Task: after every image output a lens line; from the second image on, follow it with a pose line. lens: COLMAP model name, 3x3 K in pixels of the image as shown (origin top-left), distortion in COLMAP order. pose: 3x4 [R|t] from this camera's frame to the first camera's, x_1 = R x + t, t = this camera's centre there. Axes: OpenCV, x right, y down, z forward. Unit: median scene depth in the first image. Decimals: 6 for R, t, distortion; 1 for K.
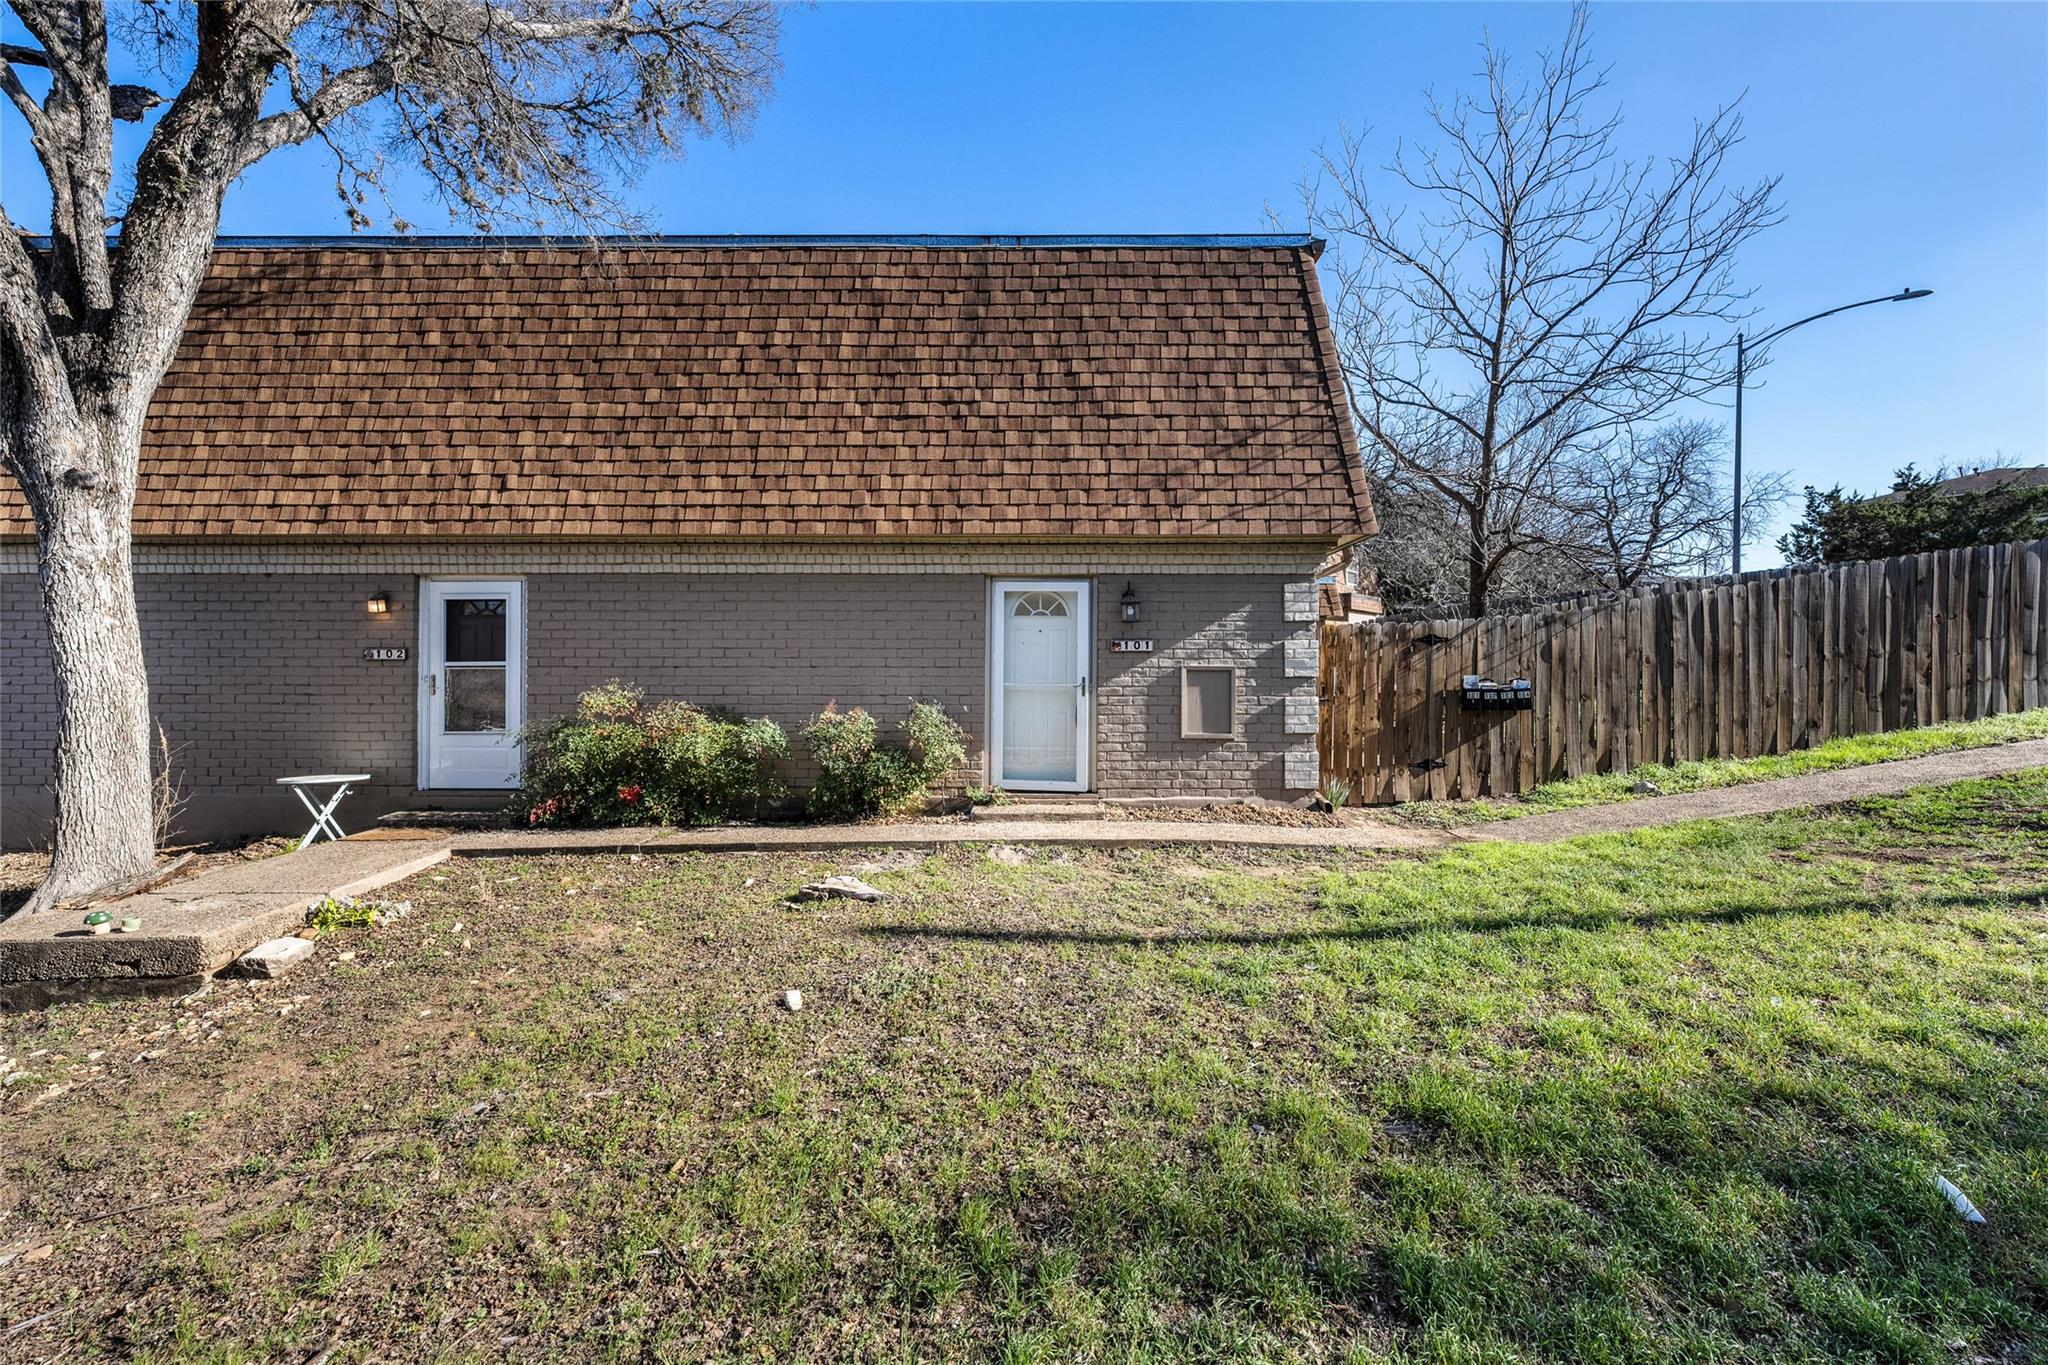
lens RADIAL K [[737.8, 0, 1086.8], [0, 737.8, 674.6], [0, 0, 1]] dist [-0.000755, -0.000266]
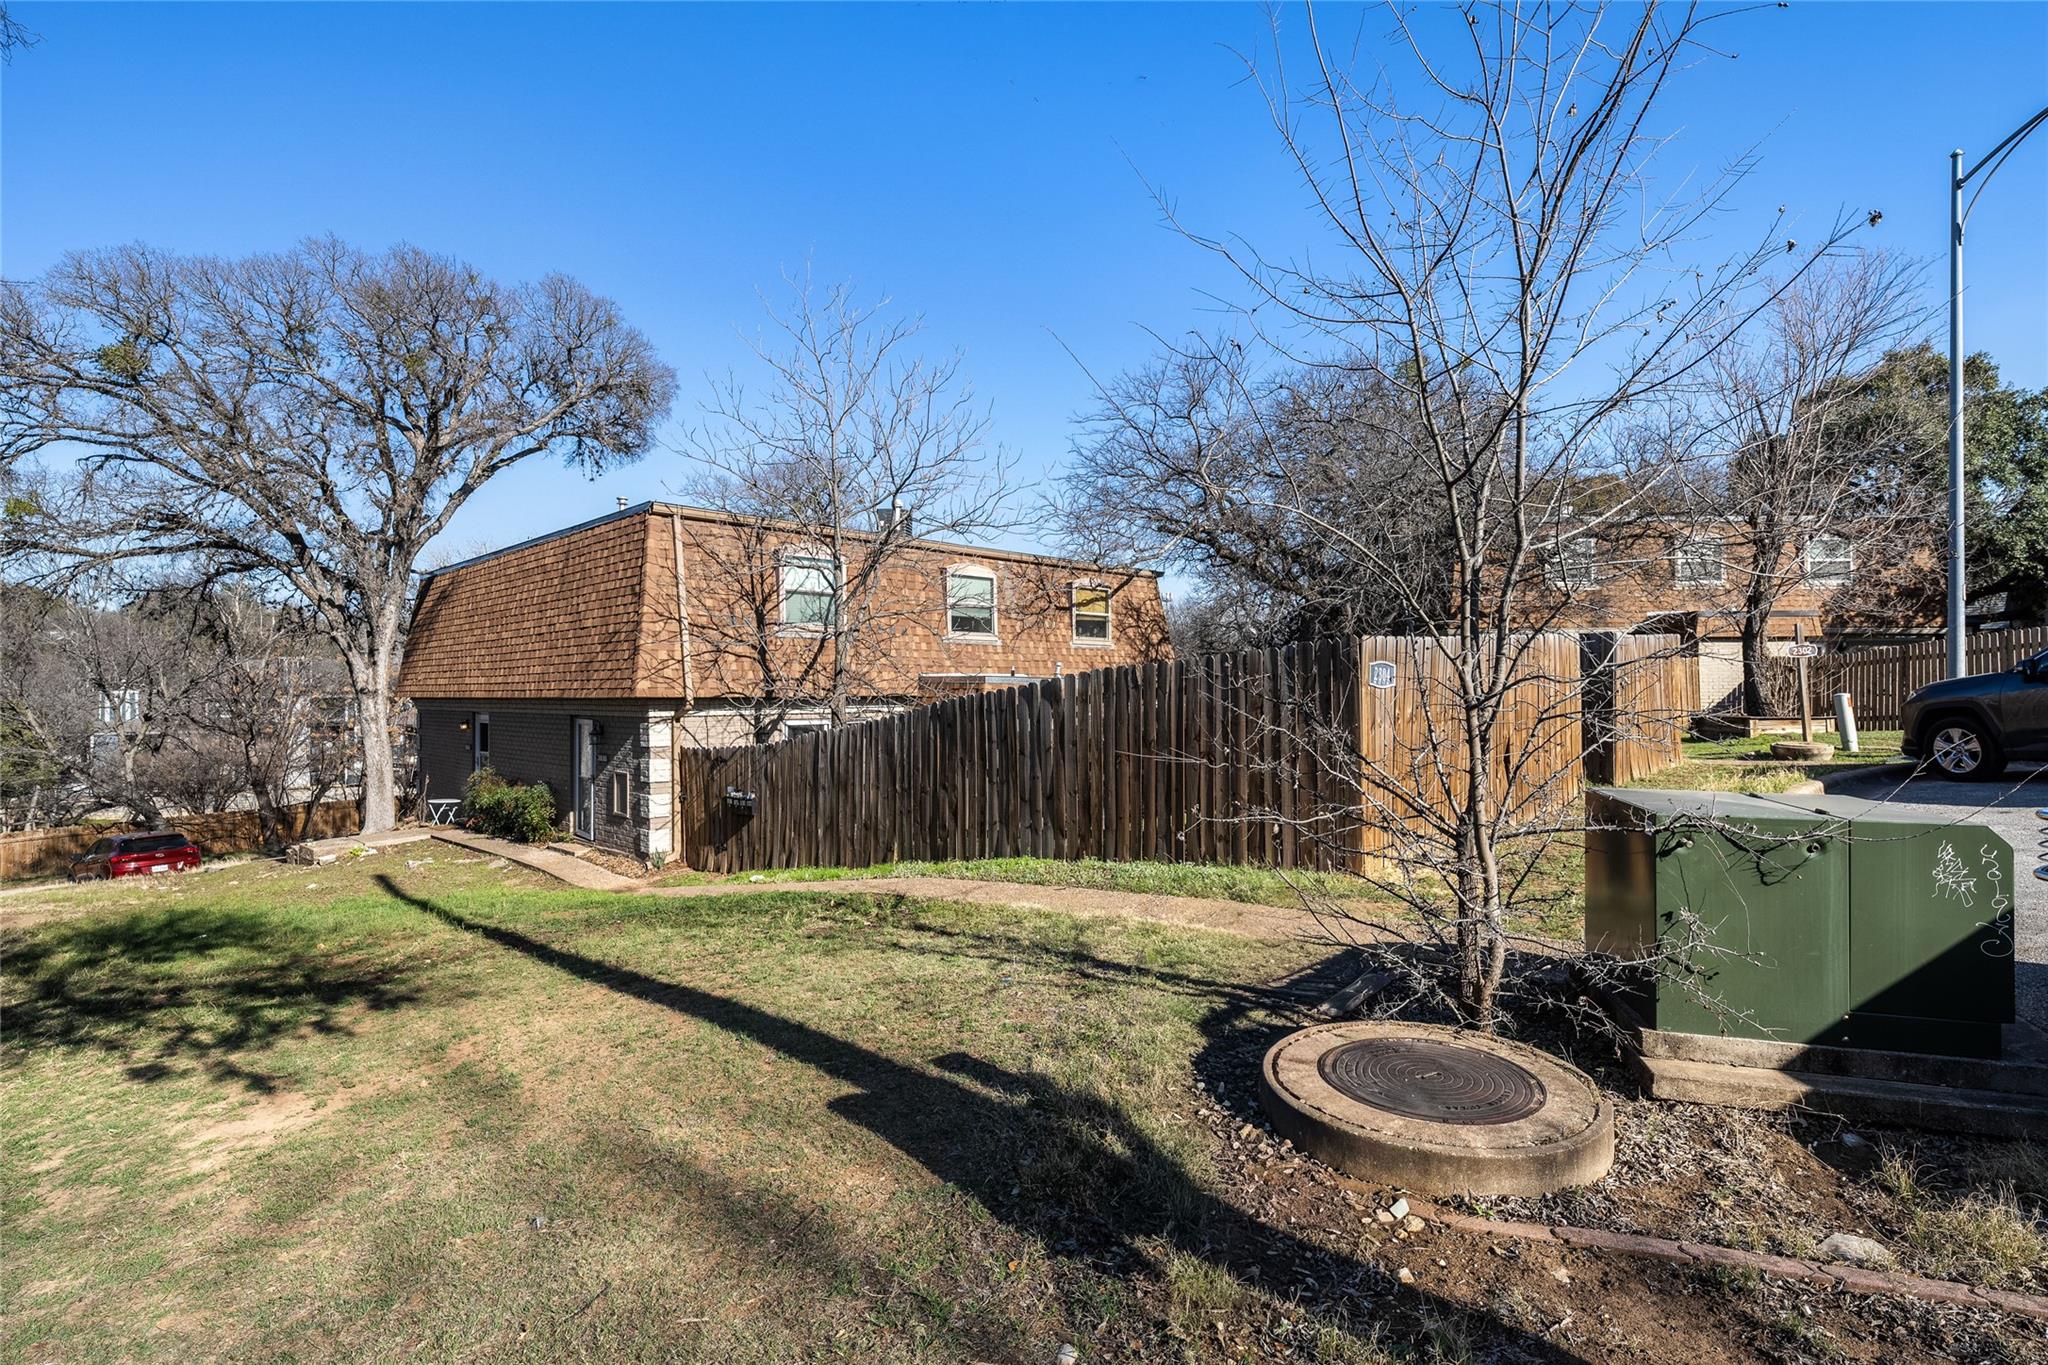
lens RADIAL K [[1007.0, 0, 1024.0], [0, 1007.0, 682.5], [0, 0, 1]] dist [-0.000105, -0.000019]
pose [[0.703563, -0.009159, -0.710573, 2.417104], [-0.000069, 0.999916, -0.012957, -0.183834], [0.710633, 0.009165, 0.703504, 0.050516]]
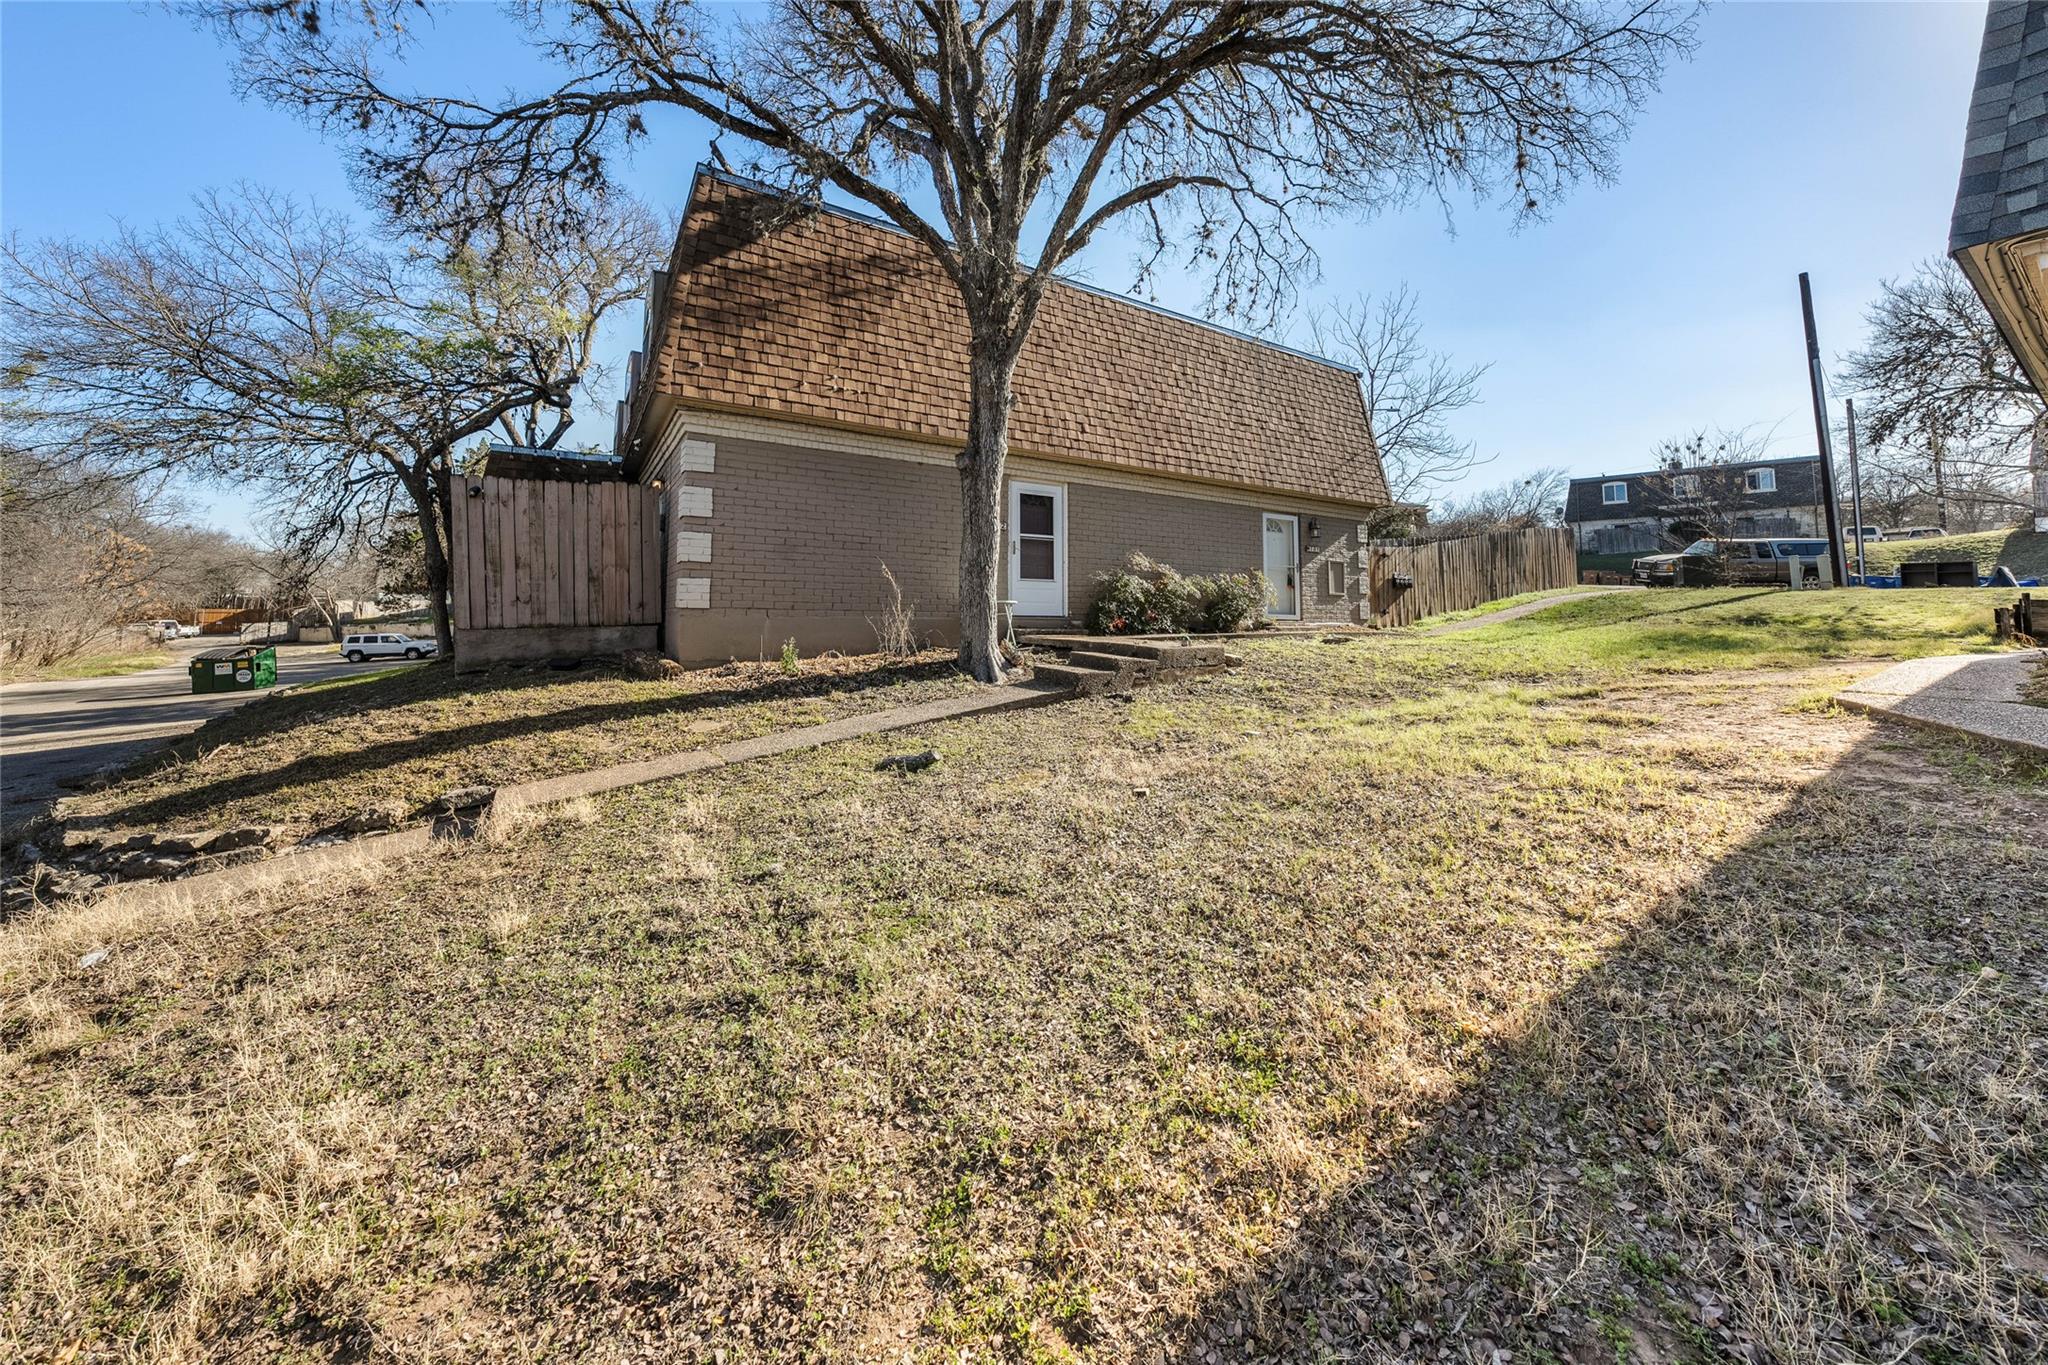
lens RADIAL K [[704.4, 0, 1027.6], [0, 704.4, 585.0], [0, 0, 1]] dist [0.001098, 0.000014]
pose [[0.854077, 0.032947, 0.519103, -1.658017], [-0.003501, 0.998333, -0.057603, 0.179359], [-0.520135, 0.047381, 0.852769, -0.263027]]
